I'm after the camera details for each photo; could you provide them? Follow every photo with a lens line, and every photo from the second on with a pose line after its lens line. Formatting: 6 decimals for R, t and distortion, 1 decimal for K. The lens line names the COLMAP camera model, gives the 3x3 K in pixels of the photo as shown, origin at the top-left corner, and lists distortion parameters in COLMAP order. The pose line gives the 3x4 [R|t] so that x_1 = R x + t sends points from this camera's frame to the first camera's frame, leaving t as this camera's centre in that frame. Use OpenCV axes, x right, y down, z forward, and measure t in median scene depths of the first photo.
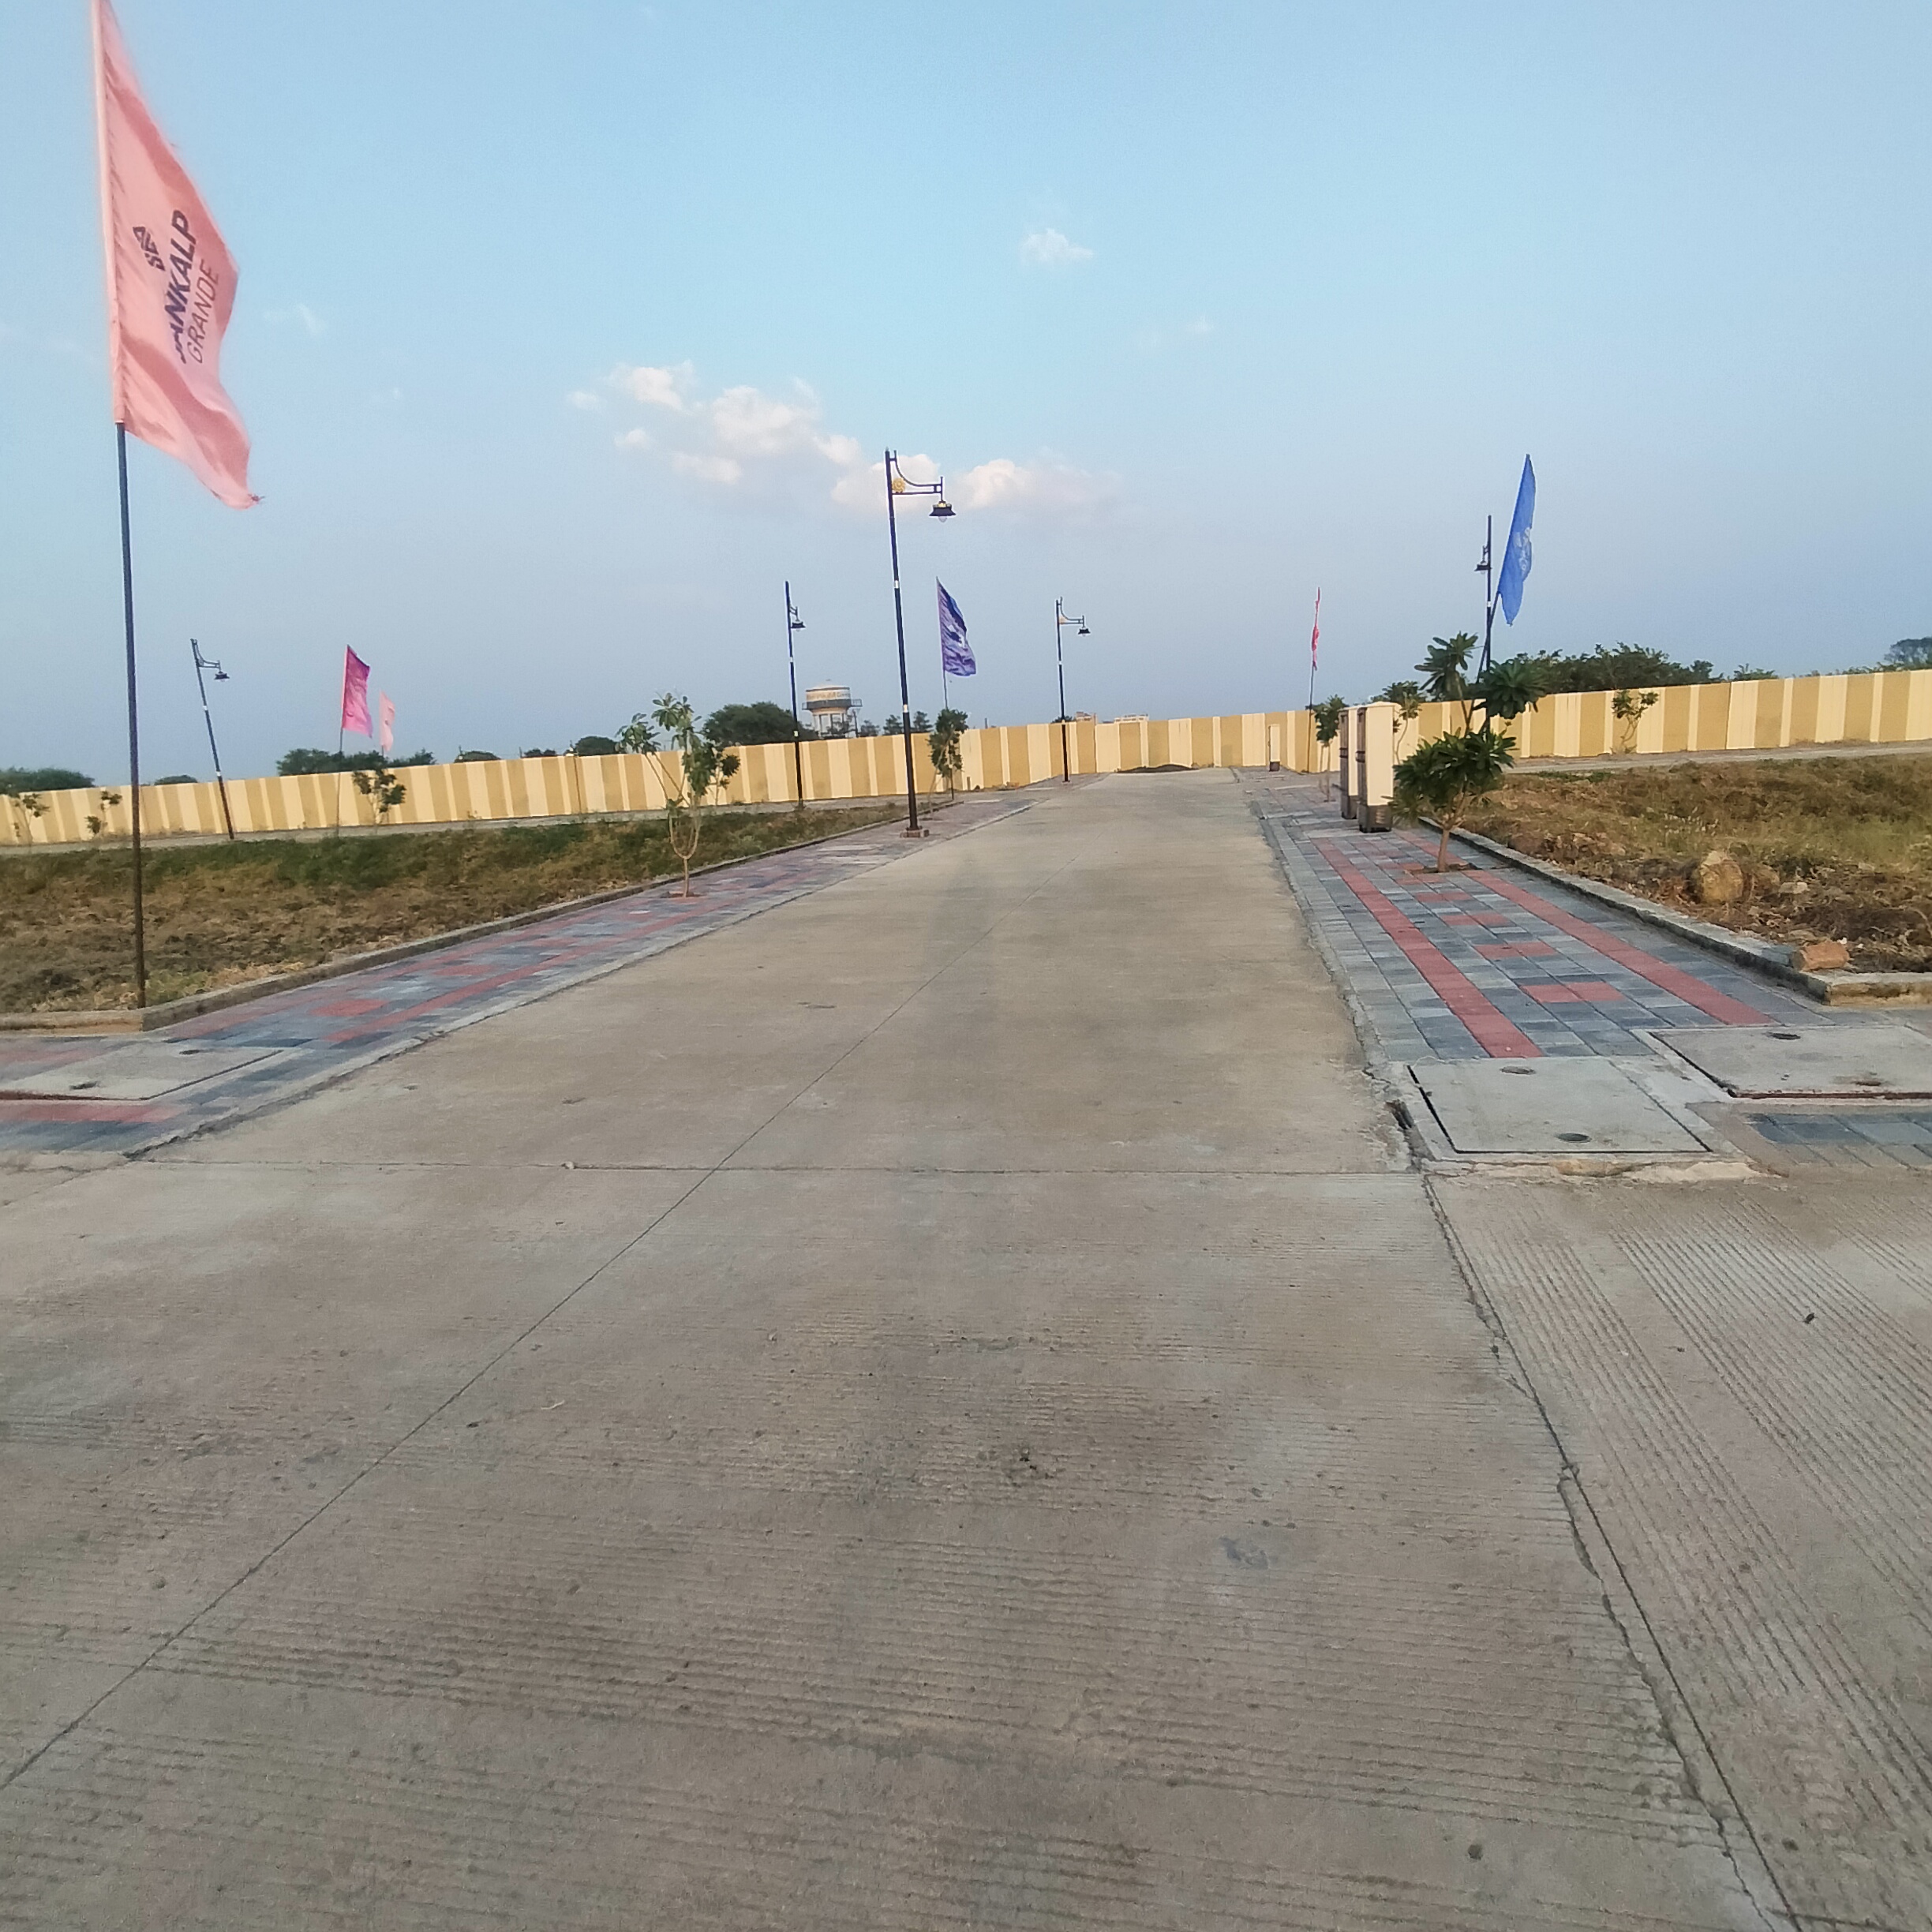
lens RADIAL K [[1183.6, 0, 970.4], [0, 1183.6, 967.2], [0, 0, 1]] dist [0.008046, 0.002845]
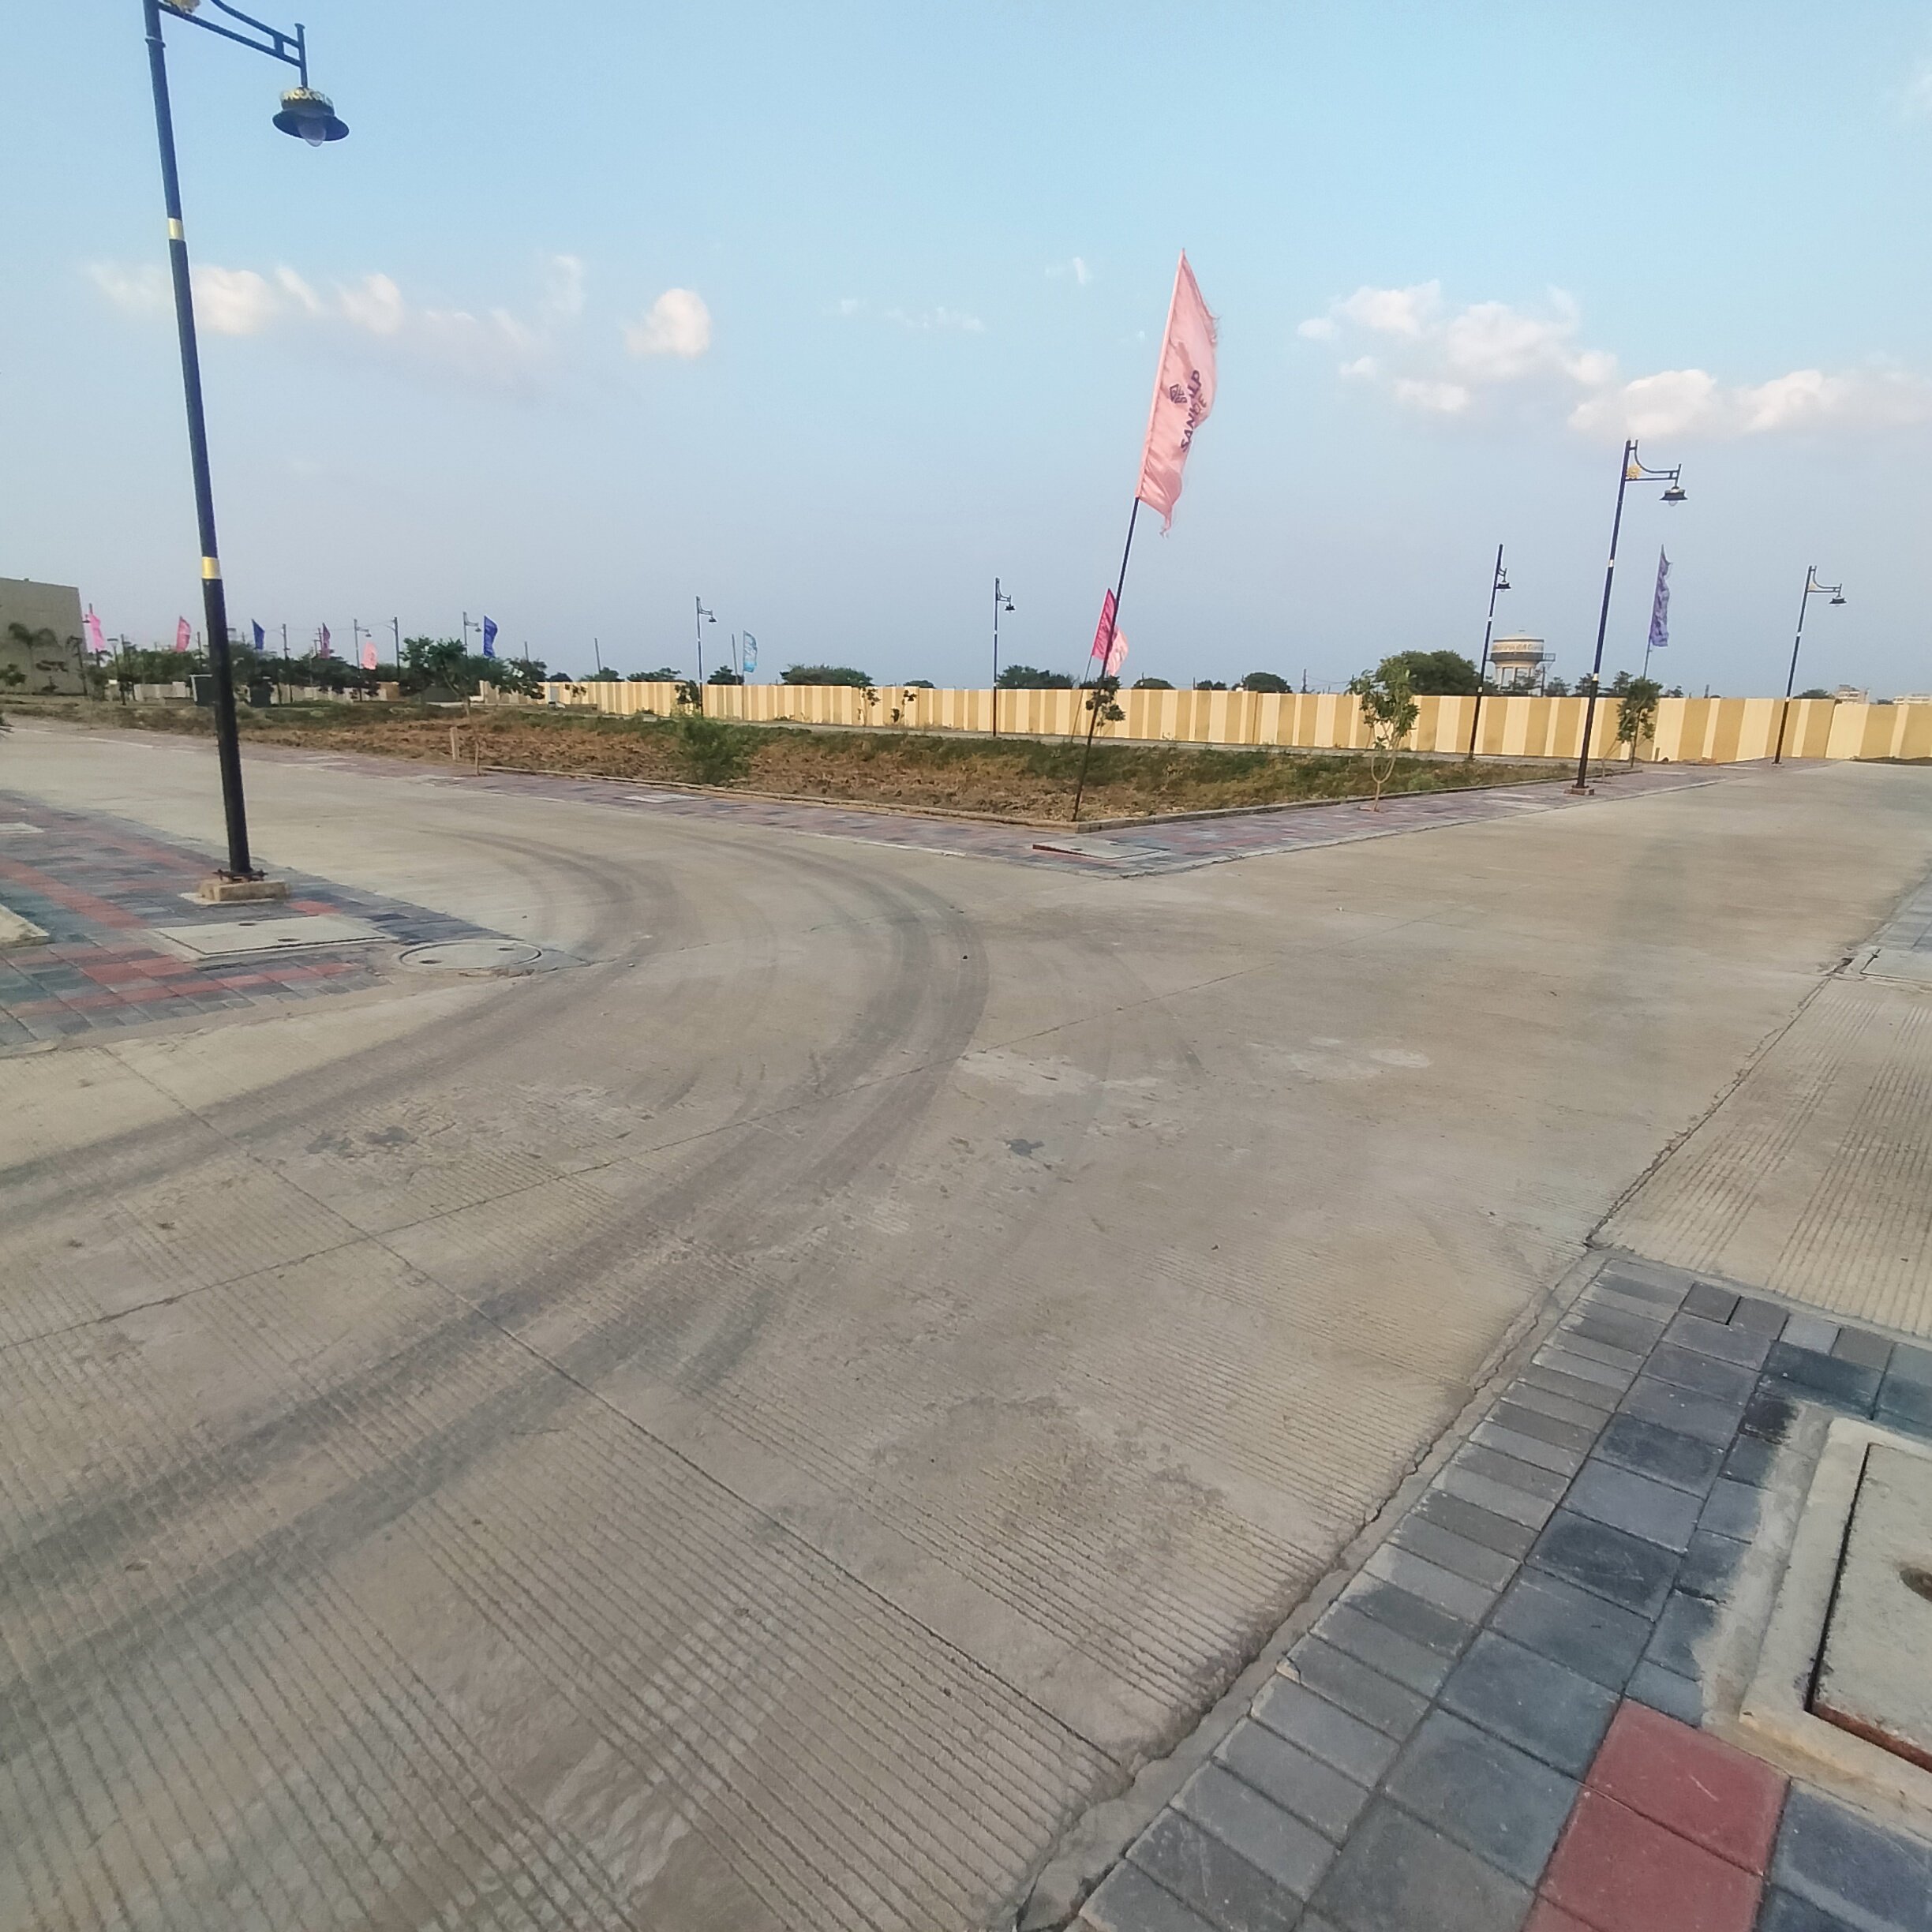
lens RADIAL K [[1183.6, 0, 970.4], [0, 1183.6, 967.2], [0, 0, 1]] dist [0.008046, 0.002845]
pose [[0.858418, 0.194087, -0.474815, 0.013840], [-0.170512, 0.980983, 0.092721, 0.026060], [0.483782, 0.001368, 0.875188, -0.150085]]
